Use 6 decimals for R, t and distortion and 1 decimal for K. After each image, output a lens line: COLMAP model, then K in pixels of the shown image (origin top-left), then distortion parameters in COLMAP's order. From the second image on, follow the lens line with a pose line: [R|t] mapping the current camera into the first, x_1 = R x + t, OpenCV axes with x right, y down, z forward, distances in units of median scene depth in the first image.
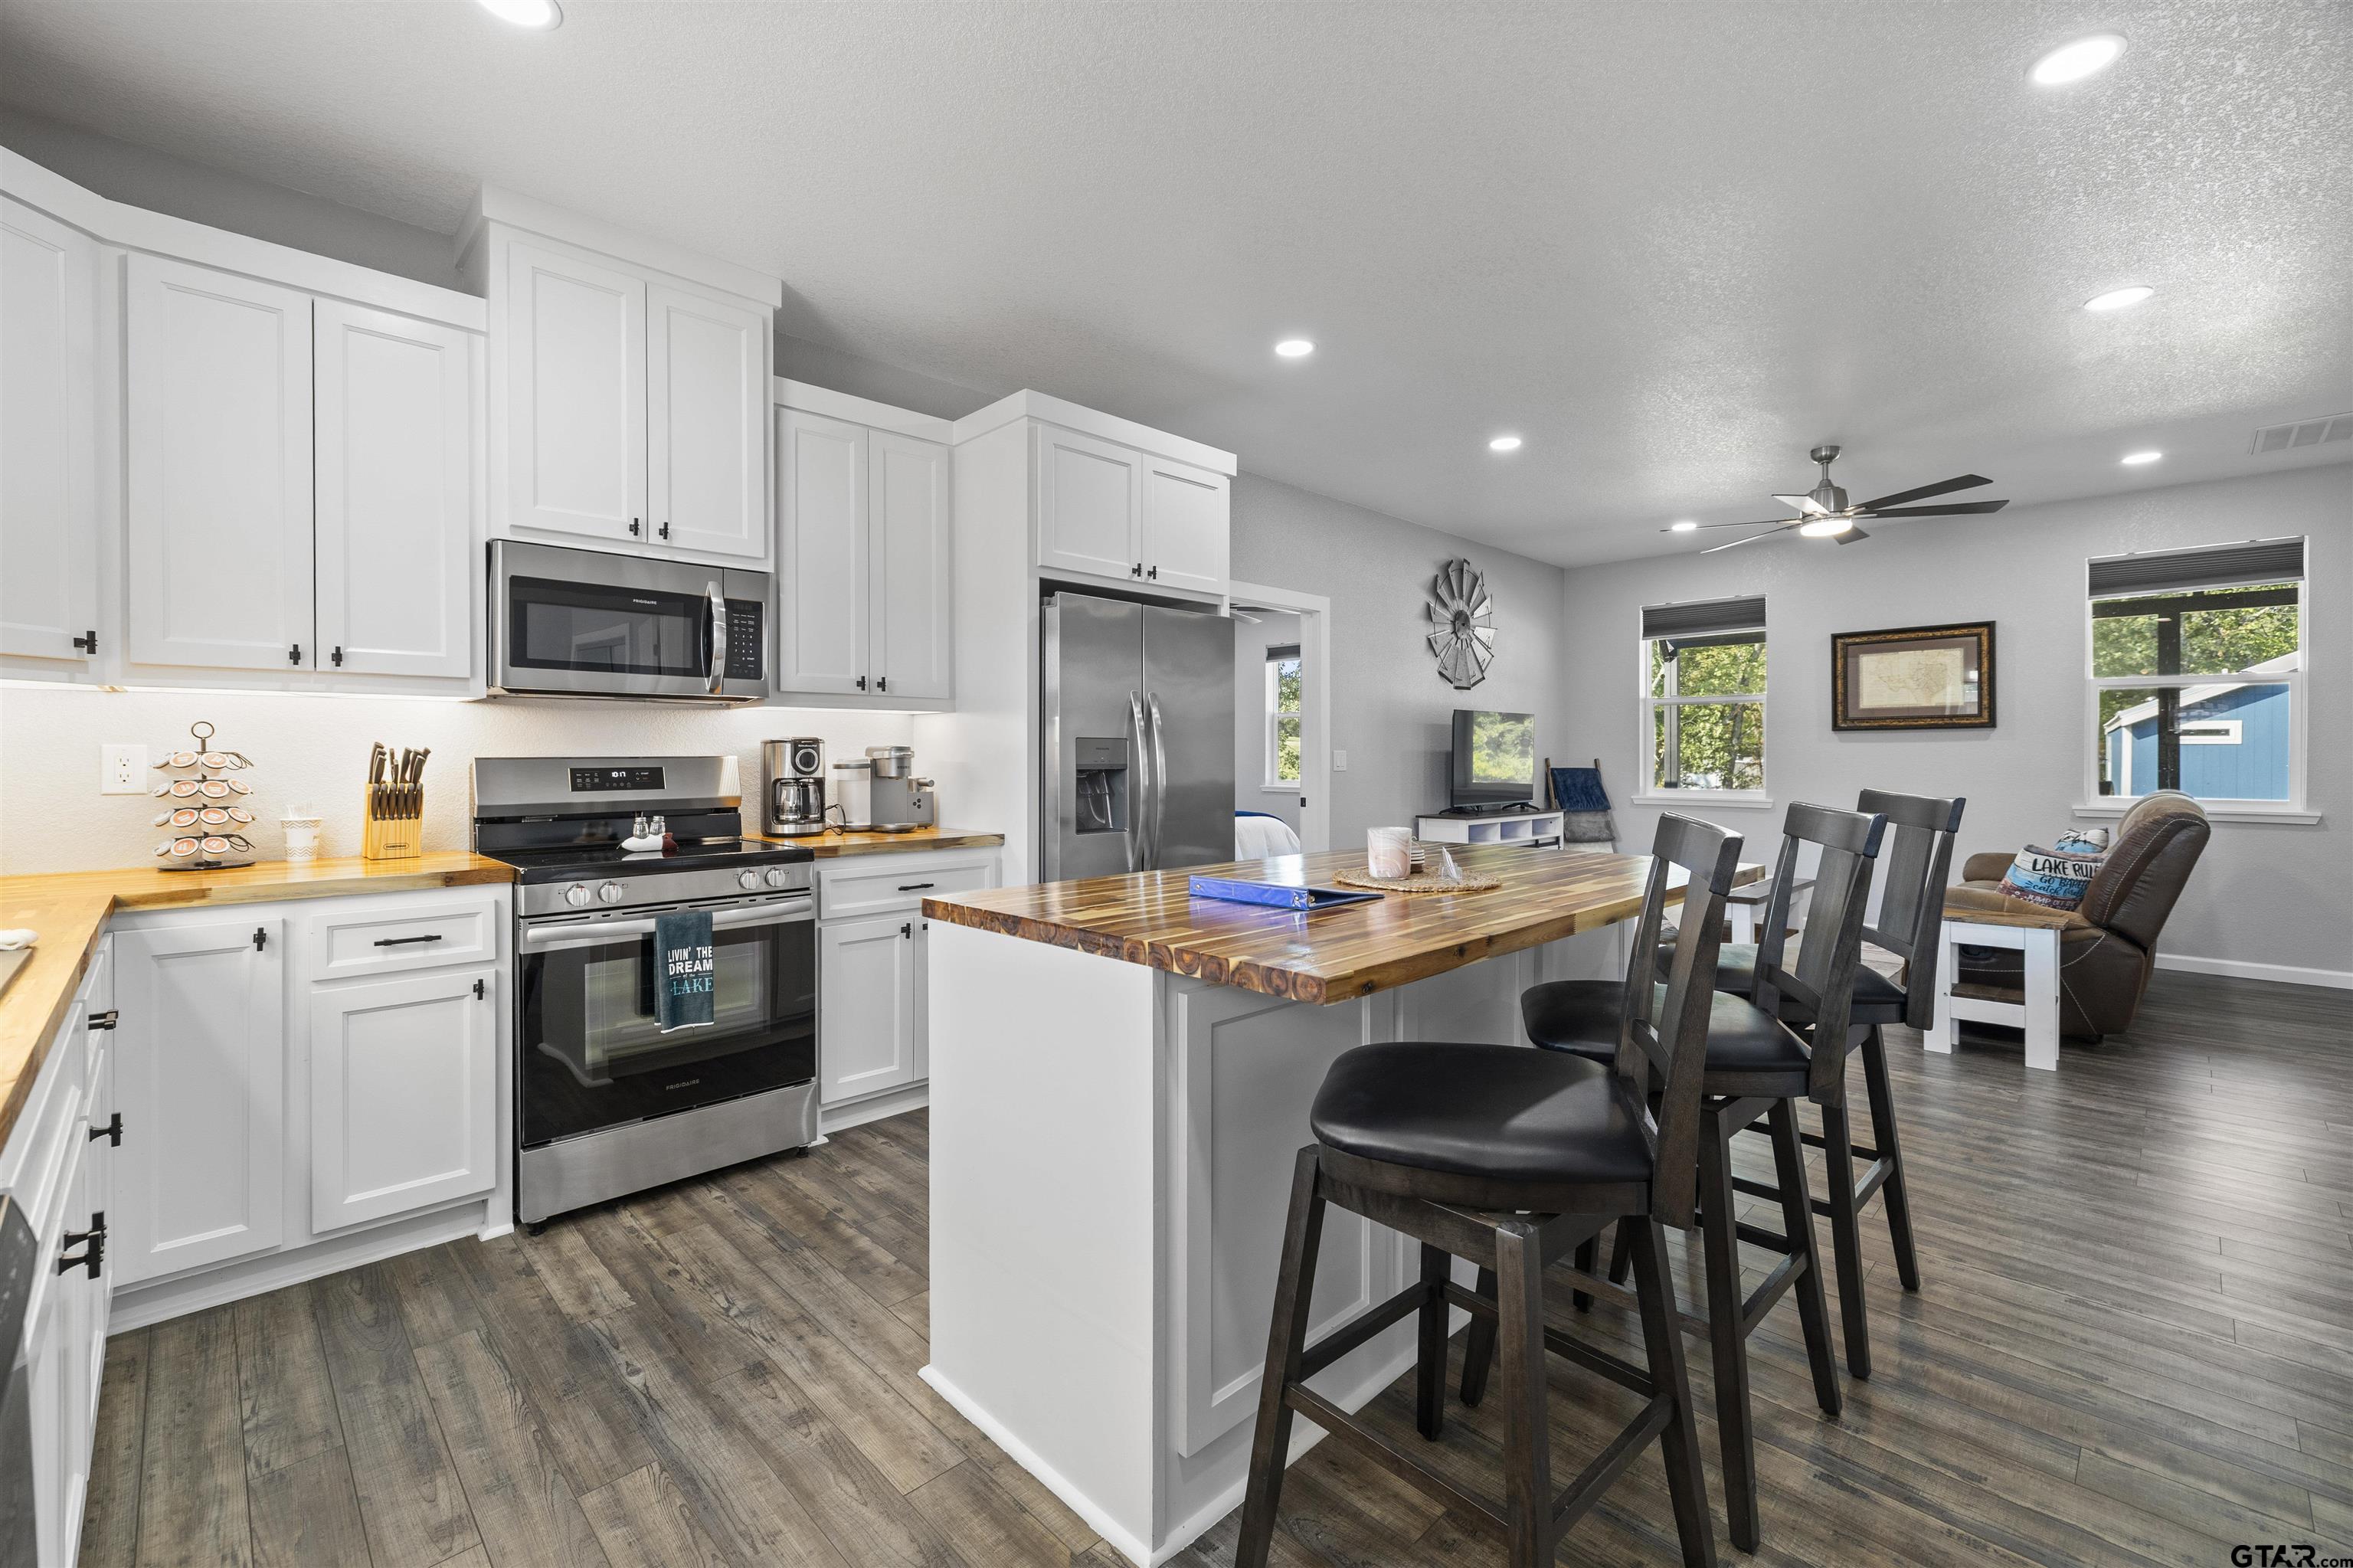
lens RADIAL K [[1003.3, 0, 1168.1], [0, 1003.3, 756.2], [0, 0, 1]] dist [0.002010, -0.000421]
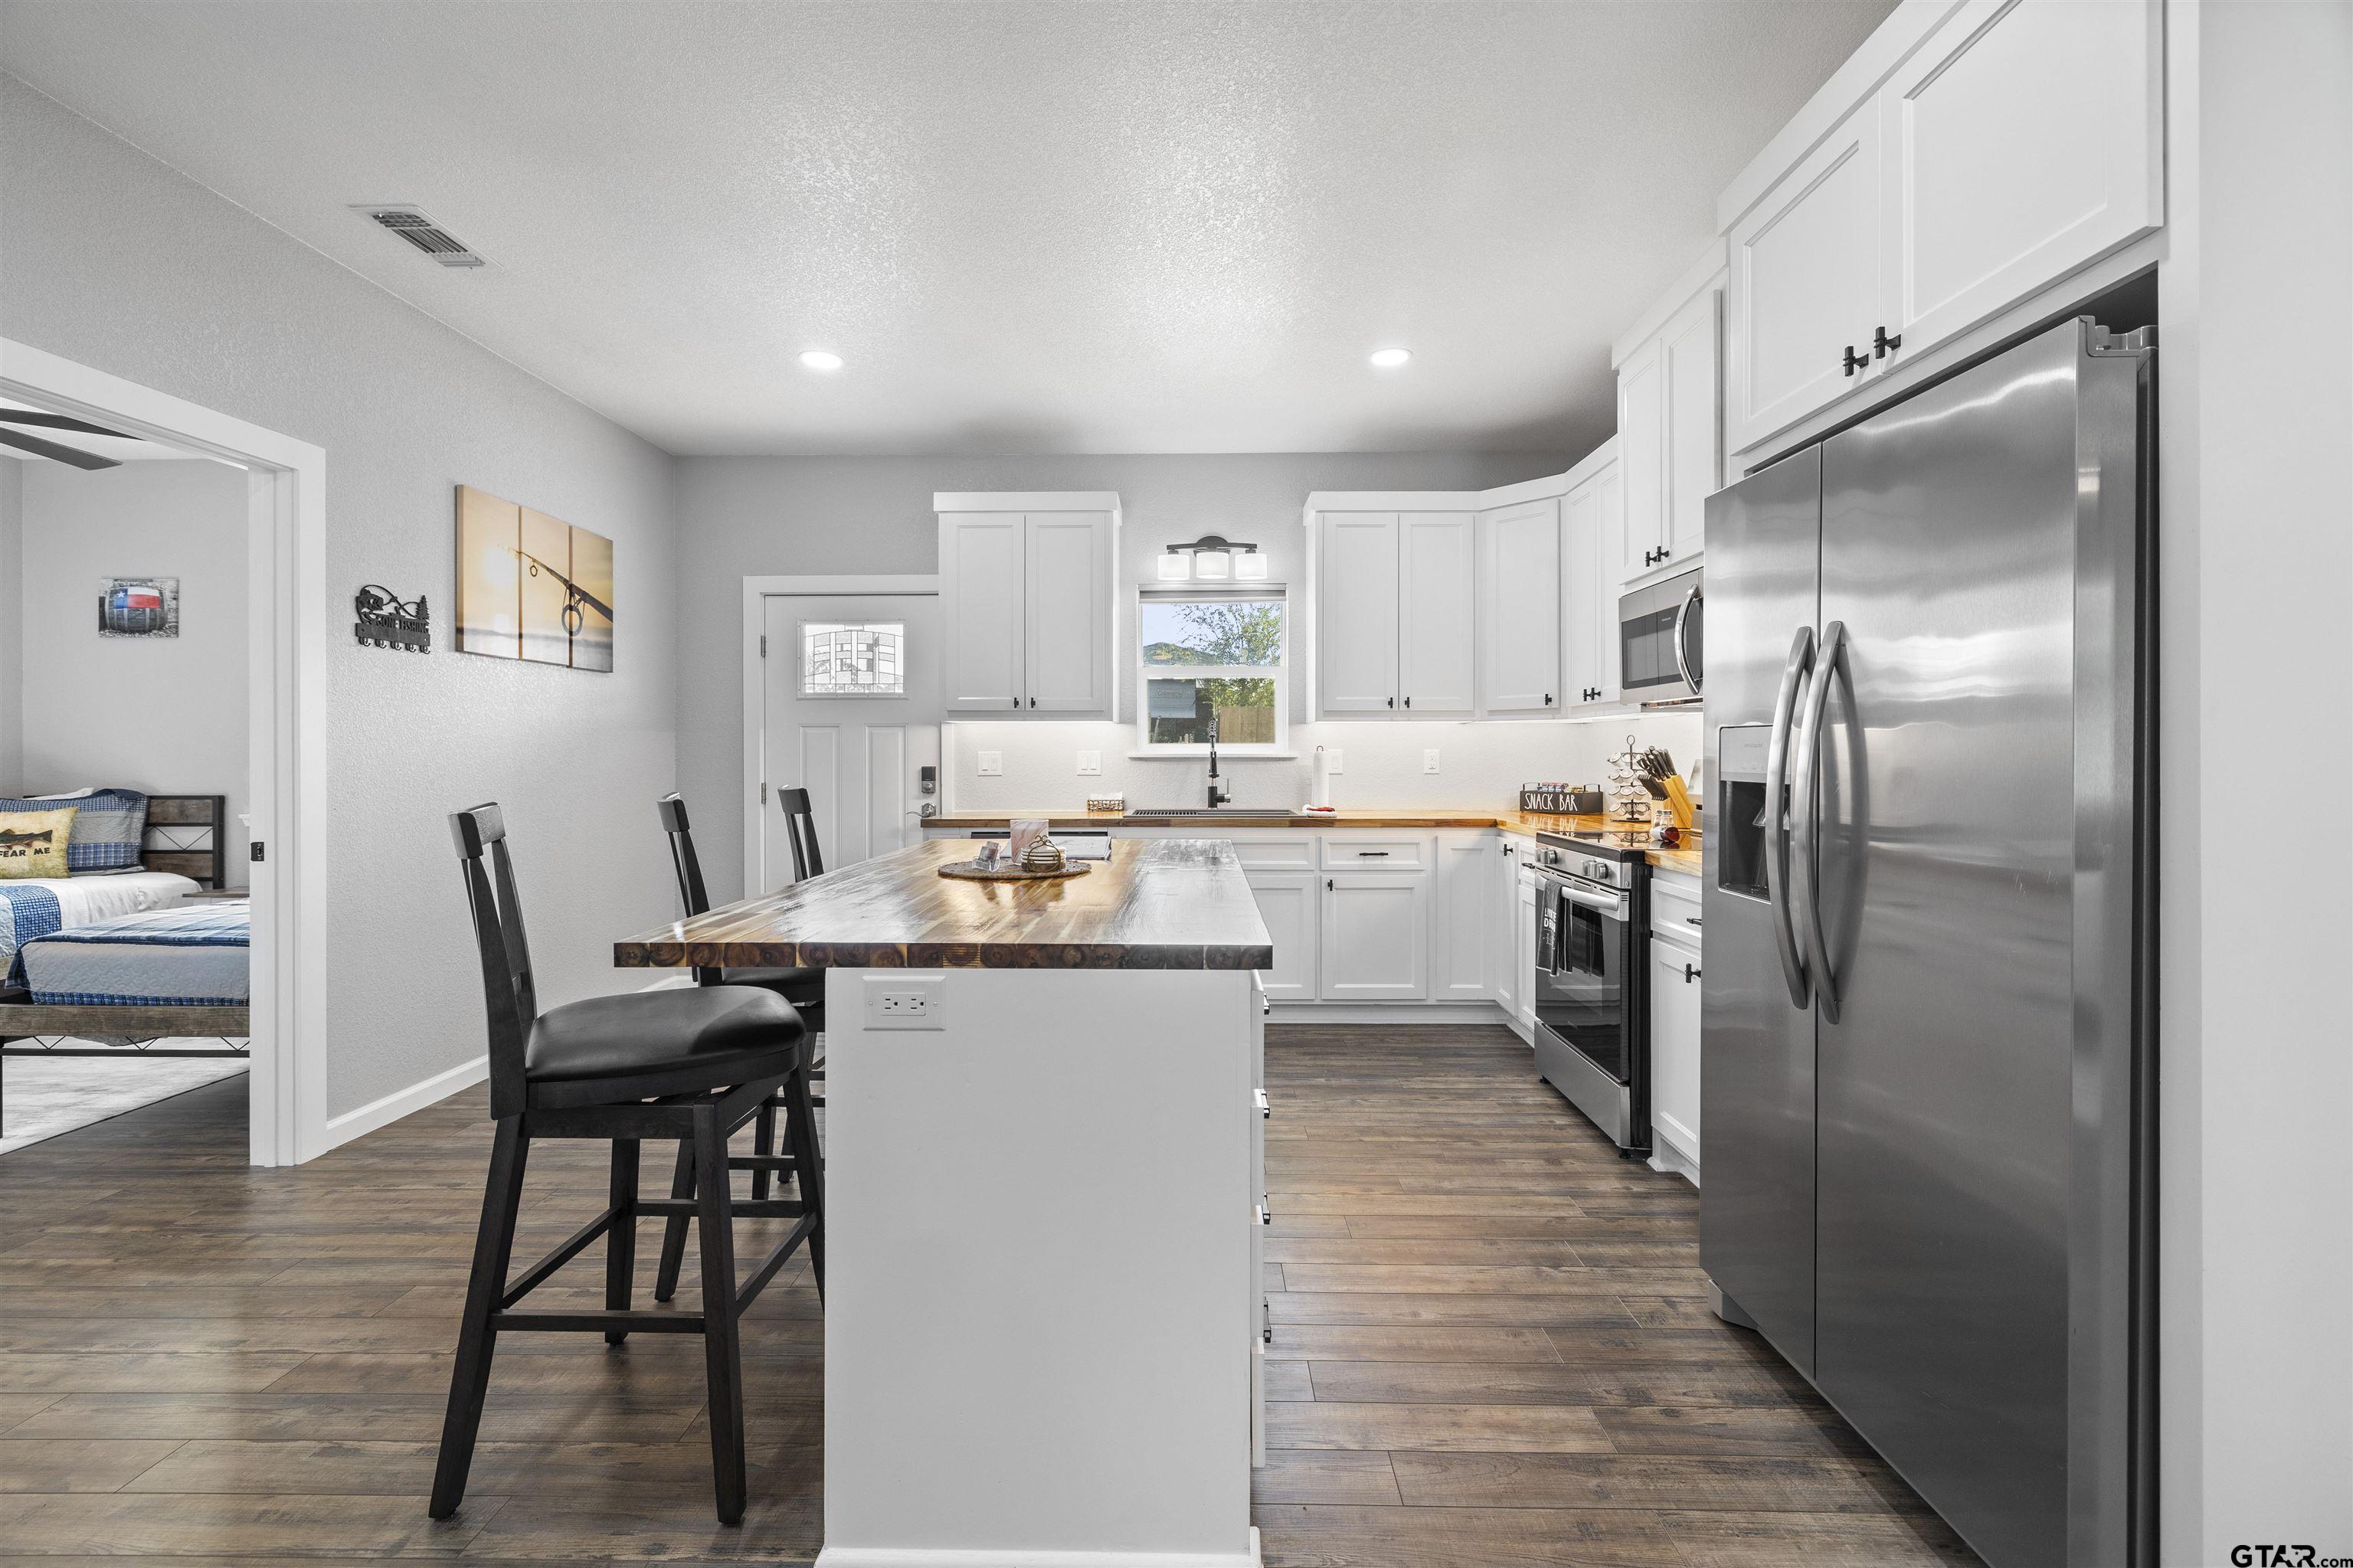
lens RADIAL K [[1003.3, 0, 1182.8], [0, 1003.3, 756.4], [0, 0, 1]] dist [0.002010, -0.000421]
pose [[-0.704952, 0.001816, -0.709253, 0.641533], [-0.001765, 0.999989, 0.004315, -0.003482], [0.709253, 0.004294, -0.704941, 1.366697]]
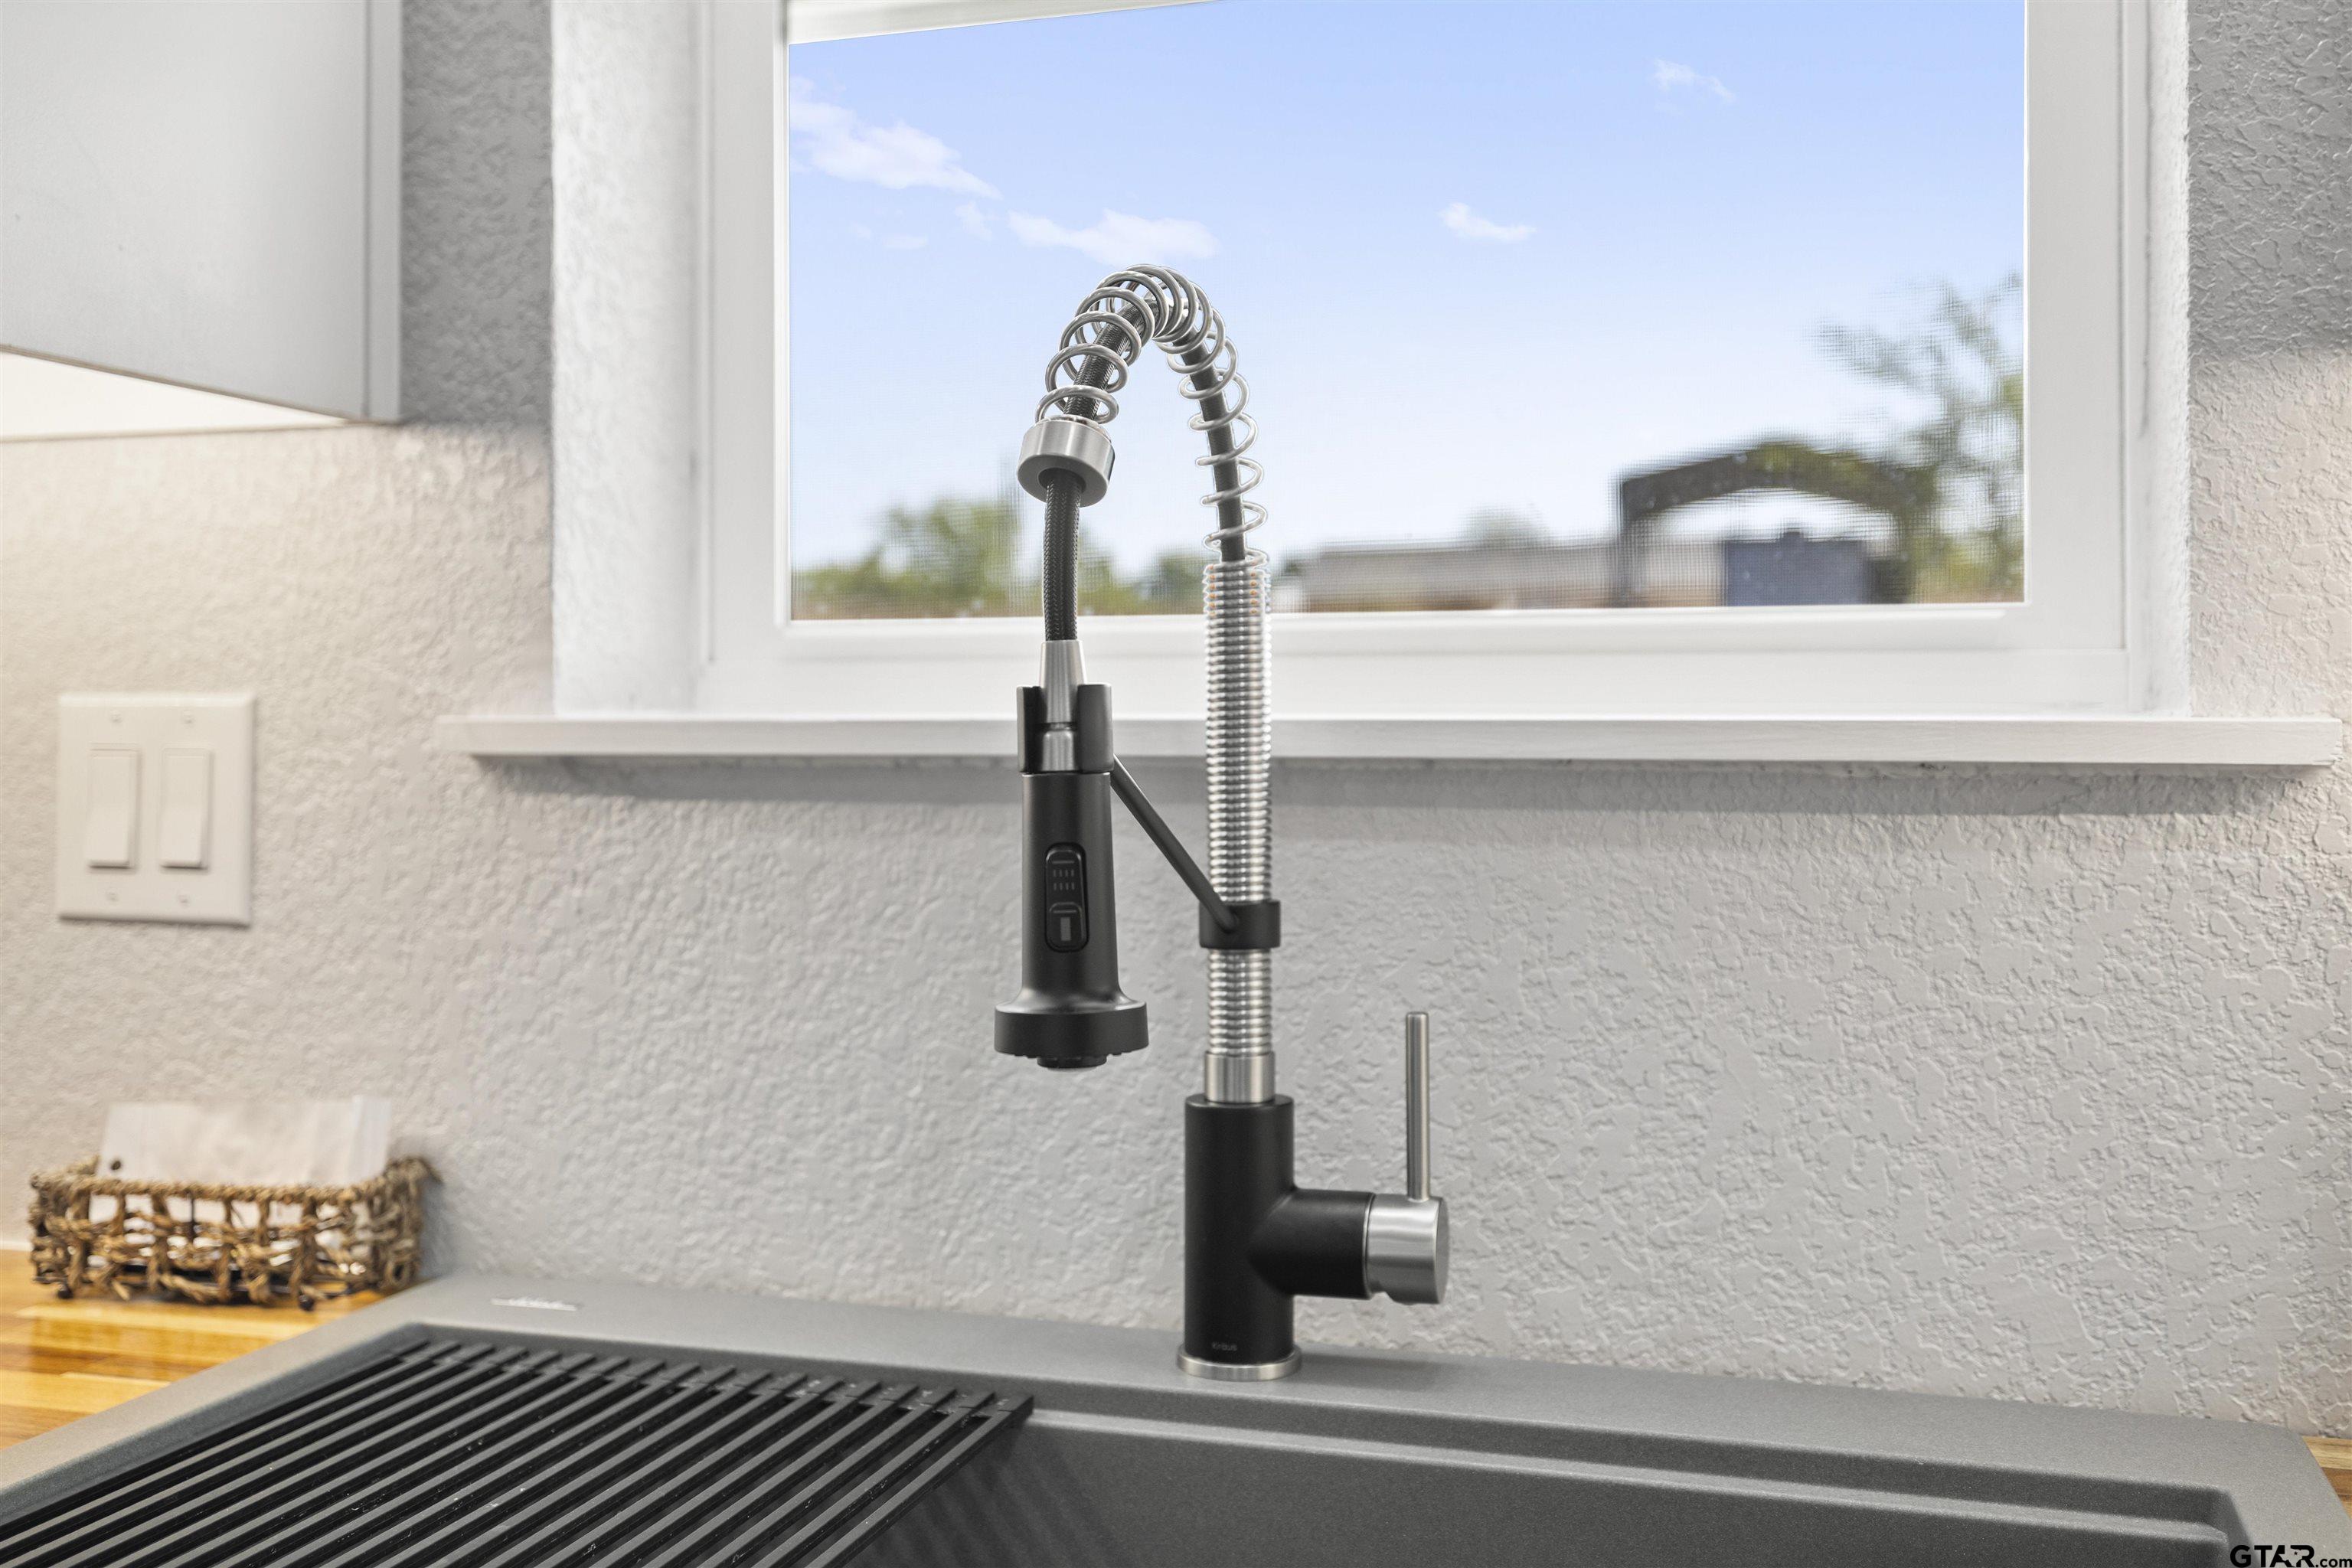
lens RADIAL K [[2273.8, 0, 1173.8], [0, 2273.8, 773.3], [0, 0, 1]] dist [-0.010368, 0.000000]
pose [[-0.878949, 0.005303, -0.476885, -0.390617], [-0.003629, 0.999835, 0.017806, 0.001069], [0.476901, 0.017381, -0.878785, 0.524559]]
